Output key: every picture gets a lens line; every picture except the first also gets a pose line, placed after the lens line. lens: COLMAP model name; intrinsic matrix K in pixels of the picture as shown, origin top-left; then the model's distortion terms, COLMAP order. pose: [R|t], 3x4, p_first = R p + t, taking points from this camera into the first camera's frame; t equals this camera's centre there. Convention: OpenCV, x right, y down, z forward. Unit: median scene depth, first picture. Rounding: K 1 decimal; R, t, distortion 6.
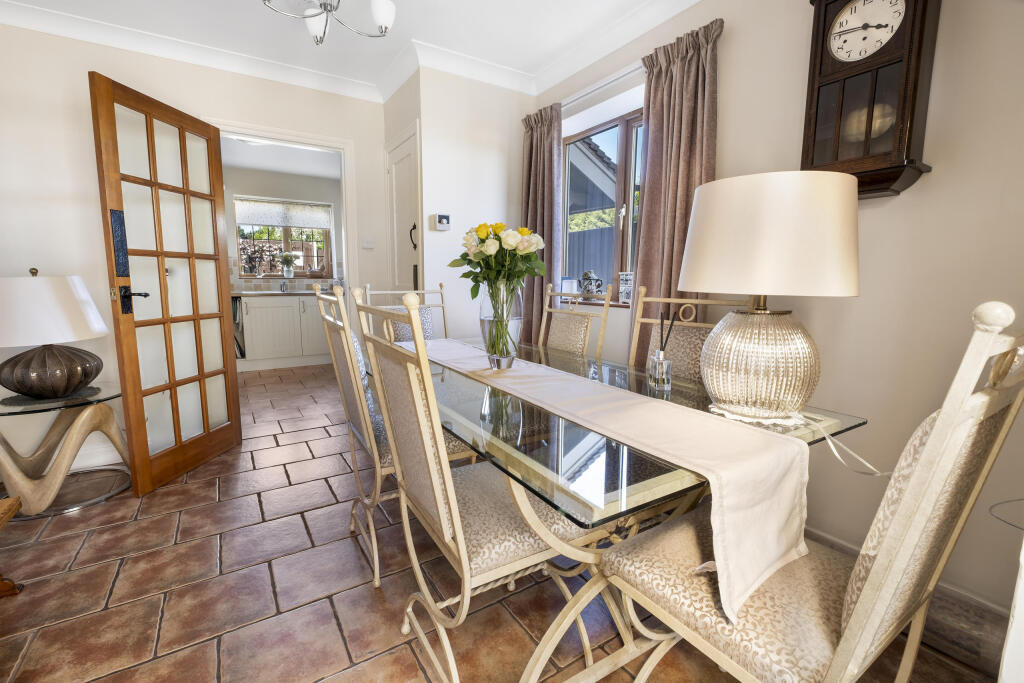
lens RADIAL K [[444.1, 0, 506.8], [0, 444.1, 339.6], [0, 0, 1]] dist [-0.002830, -0.000049]
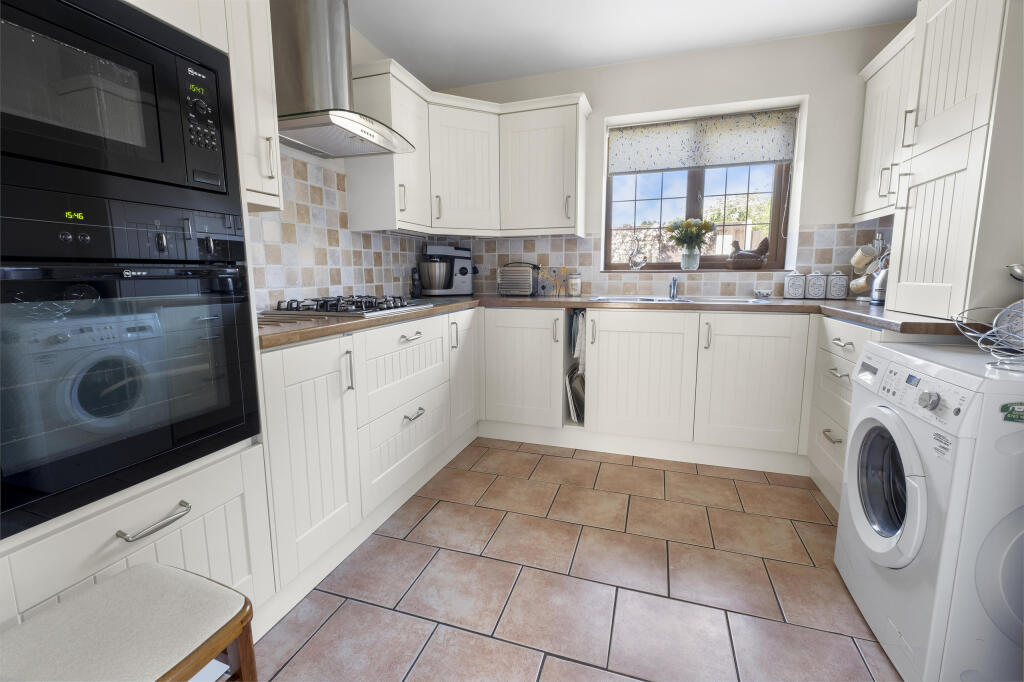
lens RADIAL K [[444.1, 0, 508.4], [0, 444.1, 336.6], [0, 0, 1]] dist [-0.002830, -0.000049]
pose [[0.629819, 0.104968, -0.769617, -0.237773], [-0.101026, 0.993480, 0.052826, -0.074375], [0.770144, 0.044481, 0.636317, 0.554846]]
